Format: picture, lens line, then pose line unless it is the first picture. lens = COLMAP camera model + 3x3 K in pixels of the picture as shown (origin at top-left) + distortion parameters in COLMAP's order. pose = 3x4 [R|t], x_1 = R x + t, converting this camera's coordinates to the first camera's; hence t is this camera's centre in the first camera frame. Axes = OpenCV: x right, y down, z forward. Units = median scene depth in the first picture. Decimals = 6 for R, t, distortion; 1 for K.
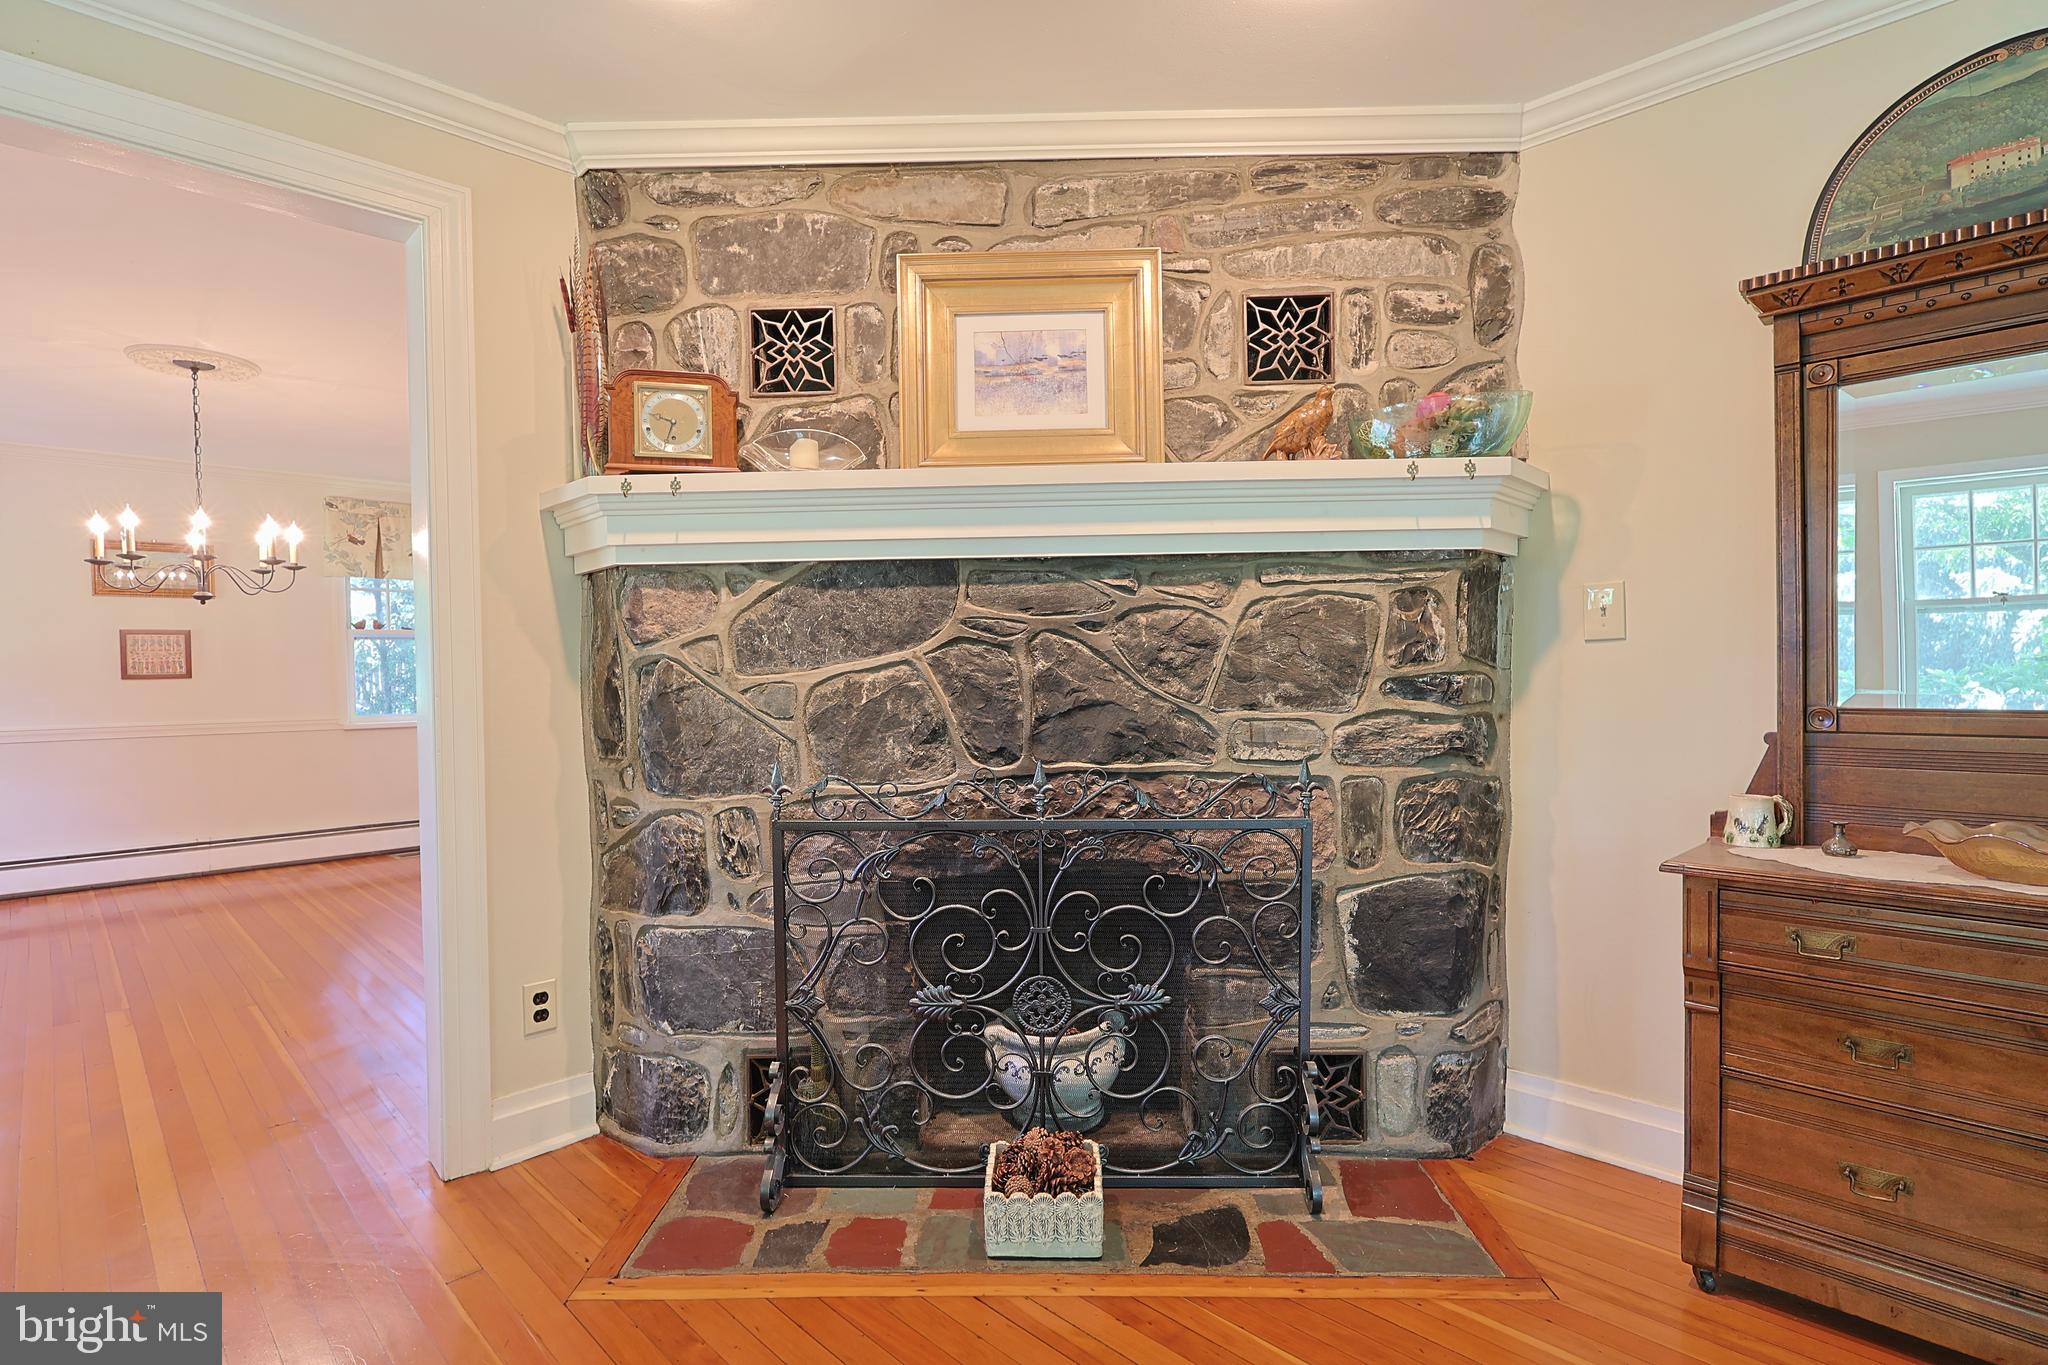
lens RADIAL K [[1006.7, 0, 1016.4], [0, 1006.7, 686.0], [0, 0, 1]] dist [0.000011, 0.000315]
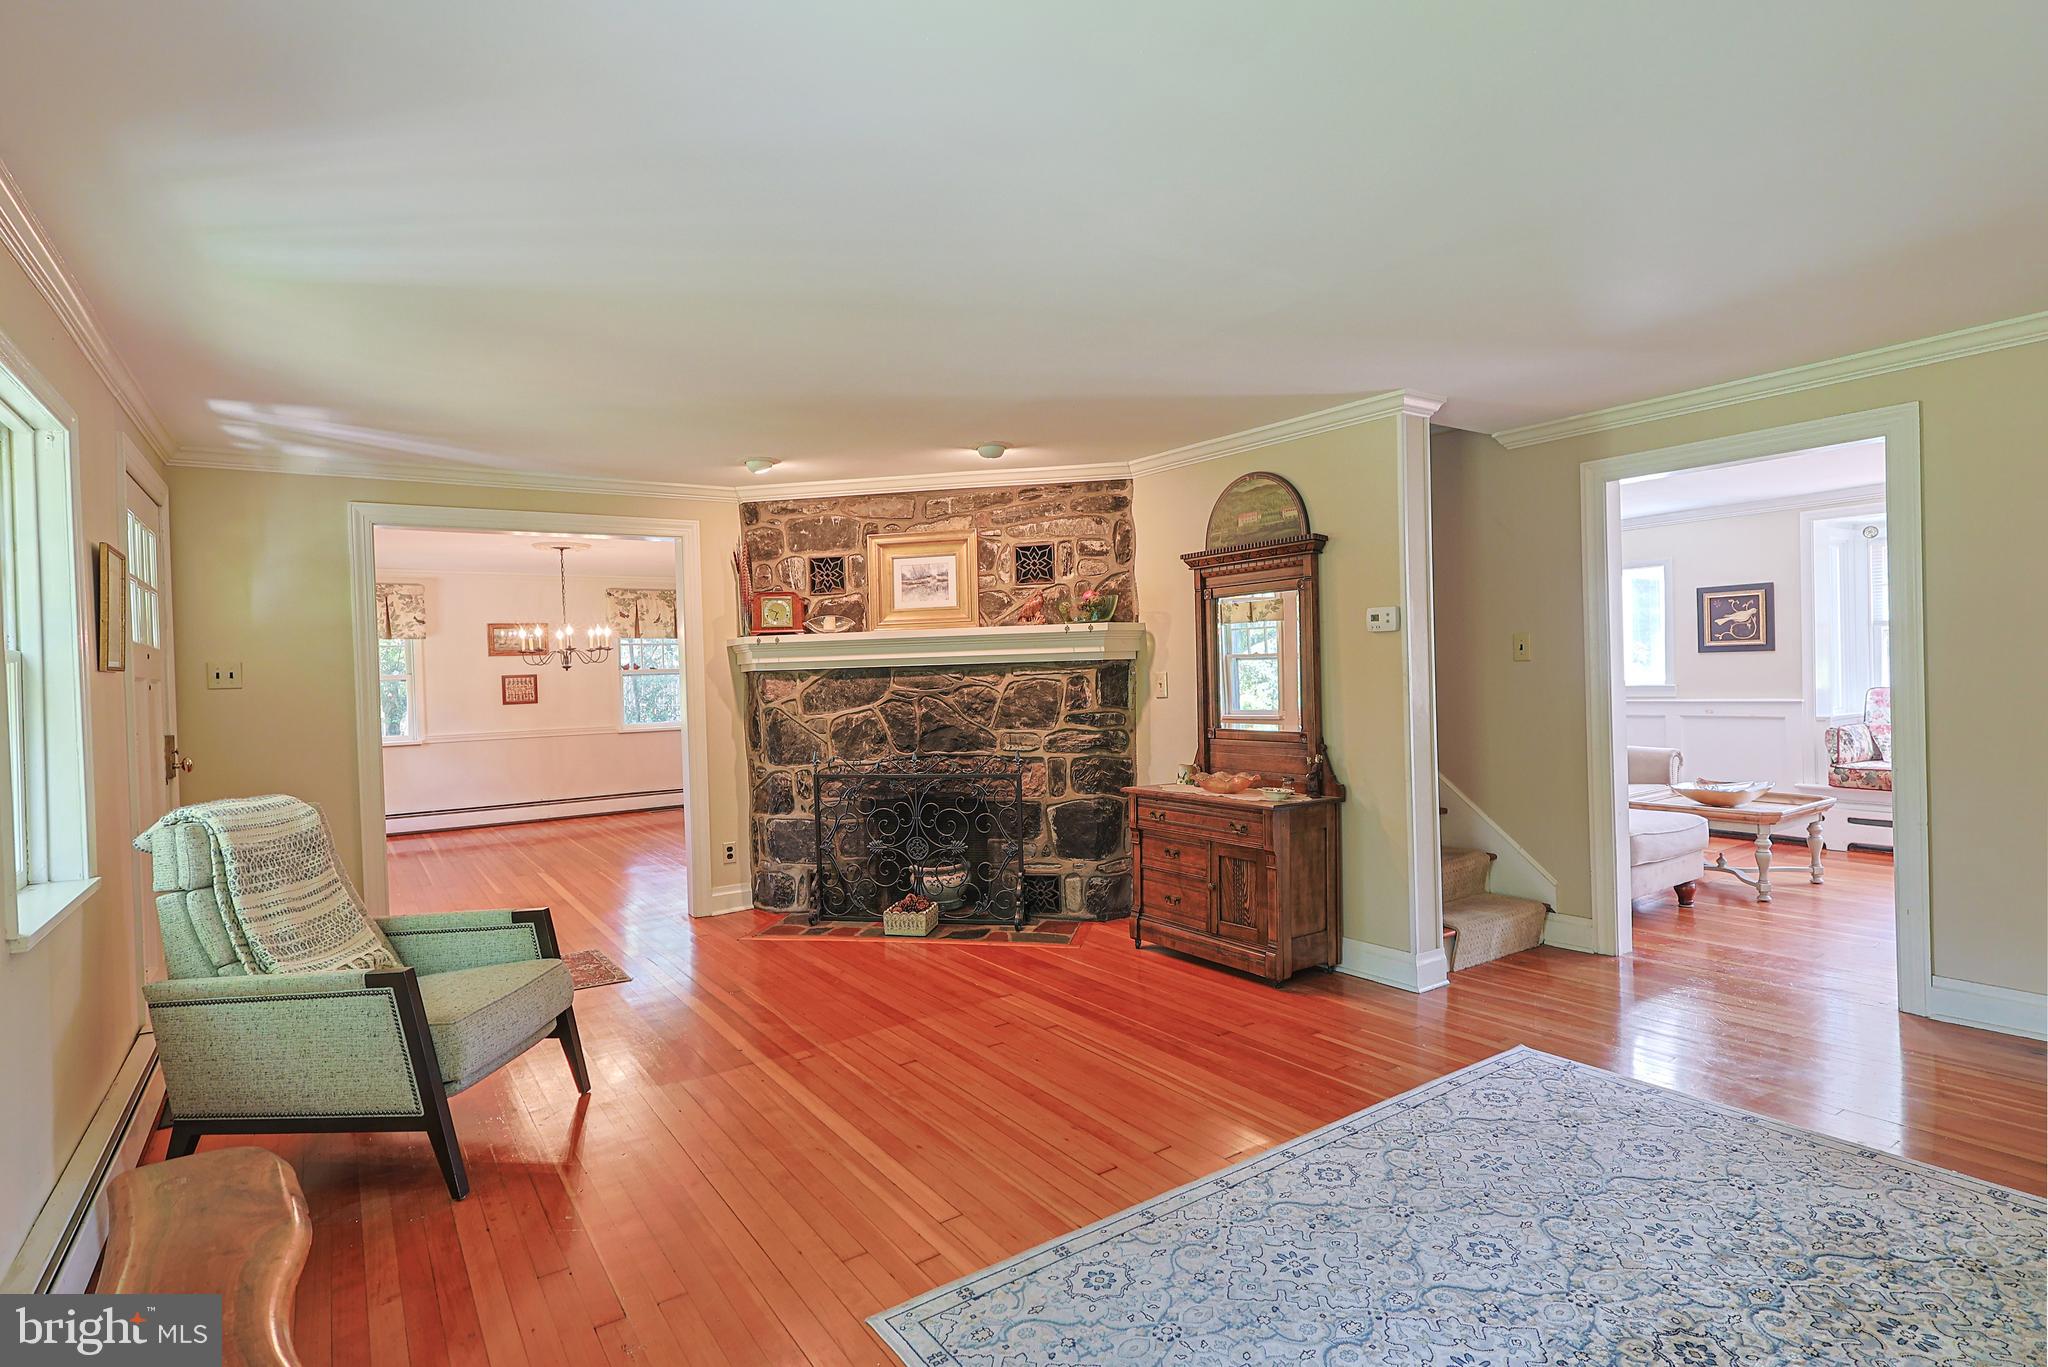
lens RADIAL K [[1006.7, 0, 1011.7], [0, 1006.7, 683.0], [0, 0, 1]] dist [0.000011, 0.000315]
pose [[0.984287, -0.012311, -0.176147, 0.642766], [0.012802, 0.999917, 0.001650, -0.086141], [0.176112, -0.003879, 0.984363, -1.295196]]
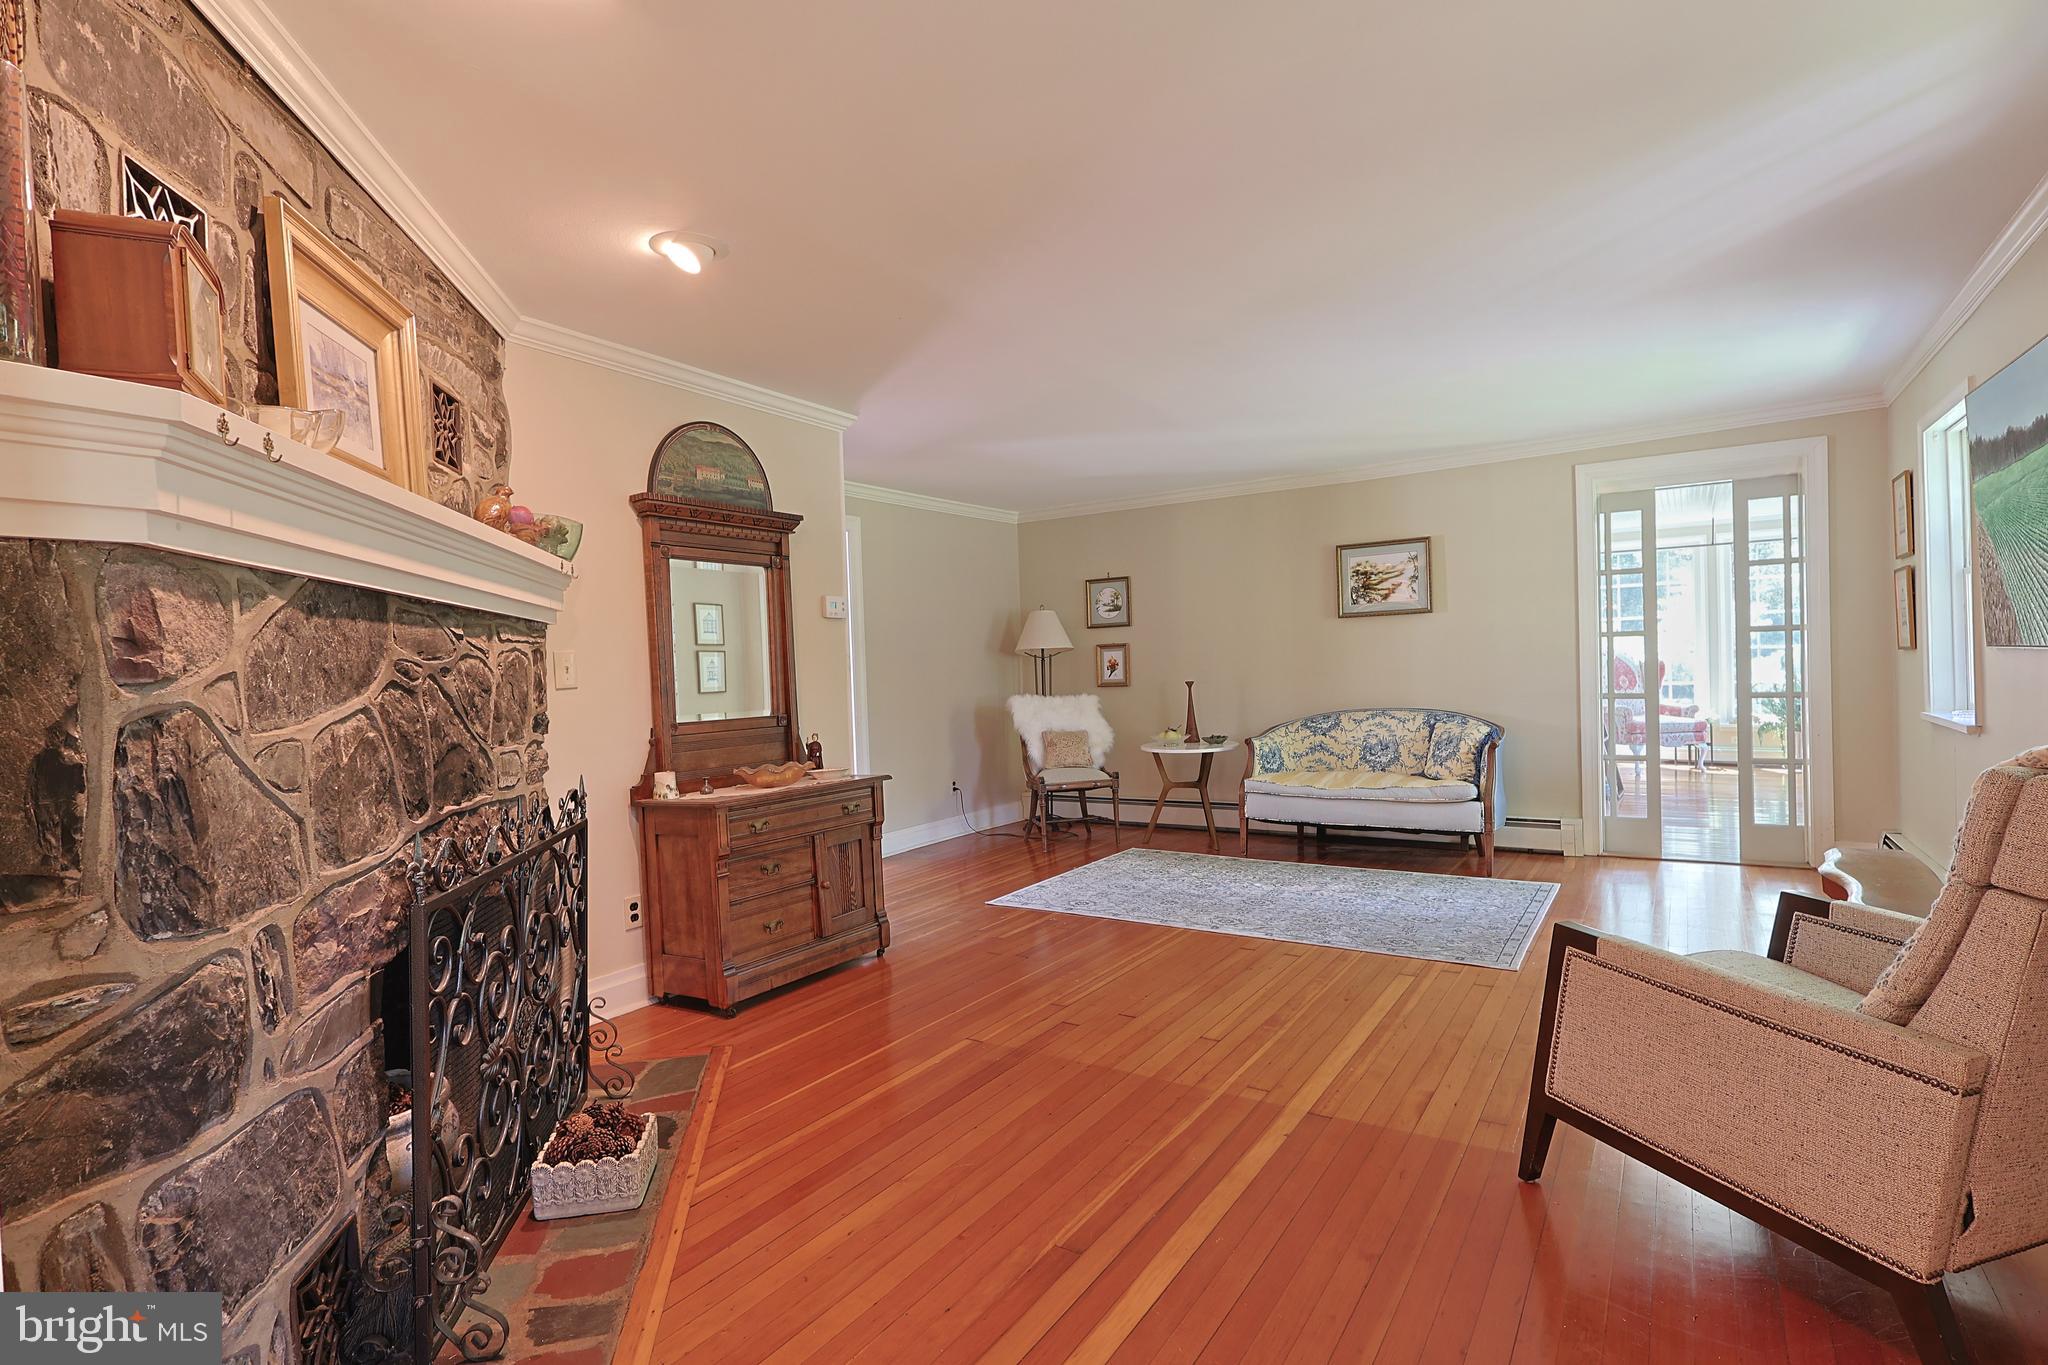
lens RADIAL K [[1006.7, 0, 1016.6], [0, 1006.7, 685.2], [0, 0, 1]] dist [0.000011, 0.000315]
pose [[-0.206842, 0.009532, 0.978328, -1.043225], [0.053732, 0.998554, 0.001631, -0.015994], [-0.976898, 0.052905, -0.207055, 0.638460]]
